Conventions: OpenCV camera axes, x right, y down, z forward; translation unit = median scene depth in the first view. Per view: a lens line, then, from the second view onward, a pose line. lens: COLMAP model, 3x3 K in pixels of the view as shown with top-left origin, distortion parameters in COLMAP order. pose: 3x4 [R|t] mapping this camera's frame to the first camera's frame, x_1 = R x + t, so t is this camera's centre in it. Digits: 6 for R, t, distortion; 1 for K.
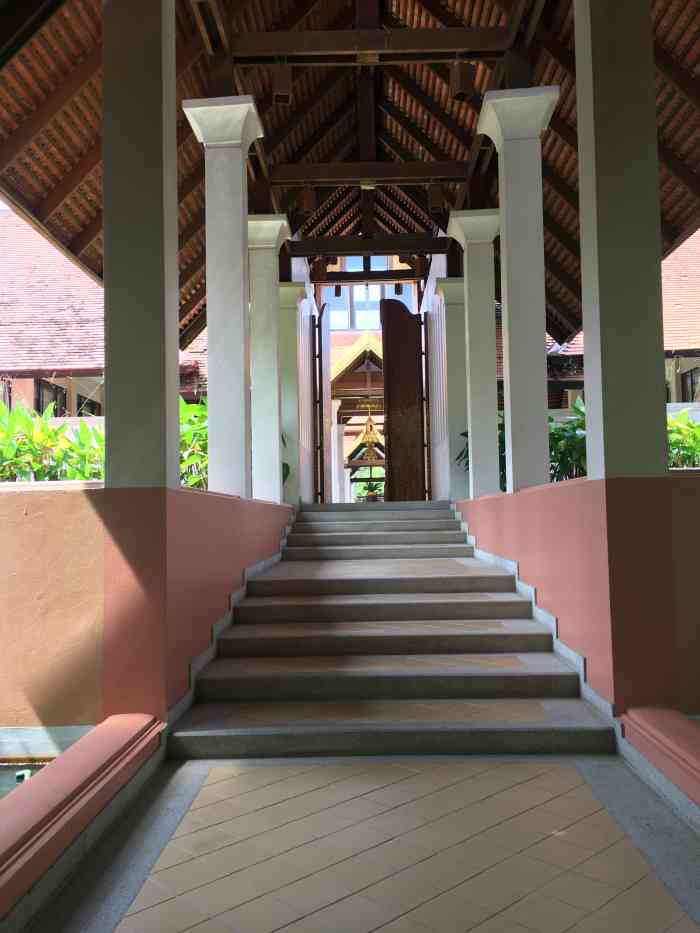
lens RADIAL K [[789.4, 0, 350.3], [0, 789.4, 467.4], [0, 0, 1]] dist [0.000407, 0.000002]
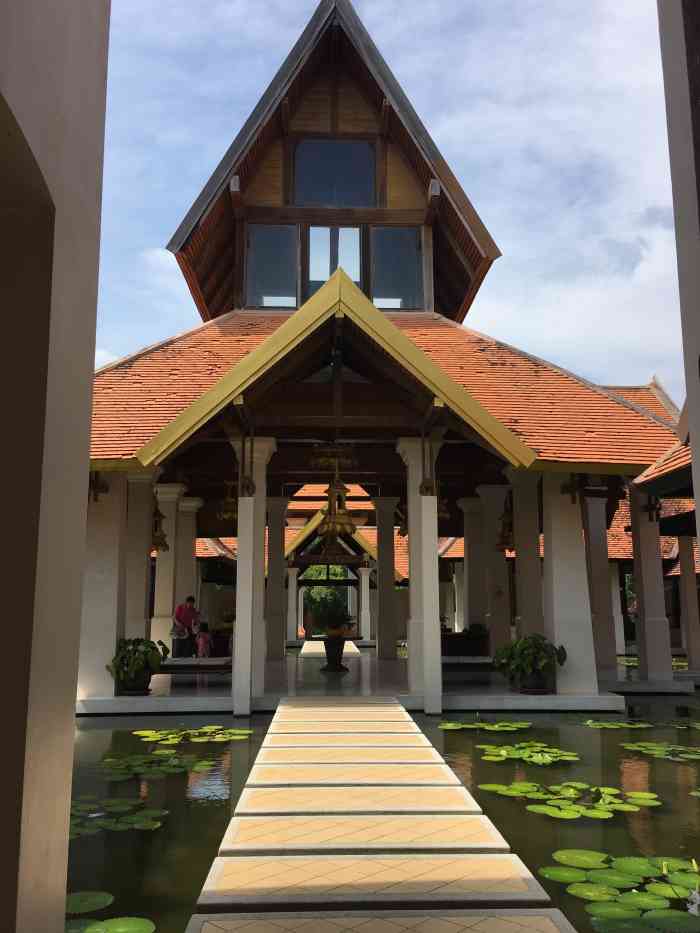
lens RADIAL K [[789.4, 0, 350.2], [0, 789.4, 466.2], [0, 0, 1]] dist [0.000407, 0.000002]
pose [[0.997959, 0.031466, 0.055563, 0.005269], [-0.026348, 0.995543, -0.090551, -0.025717], [-0.058165, 0.088902, 0.994341, 0.406443]]
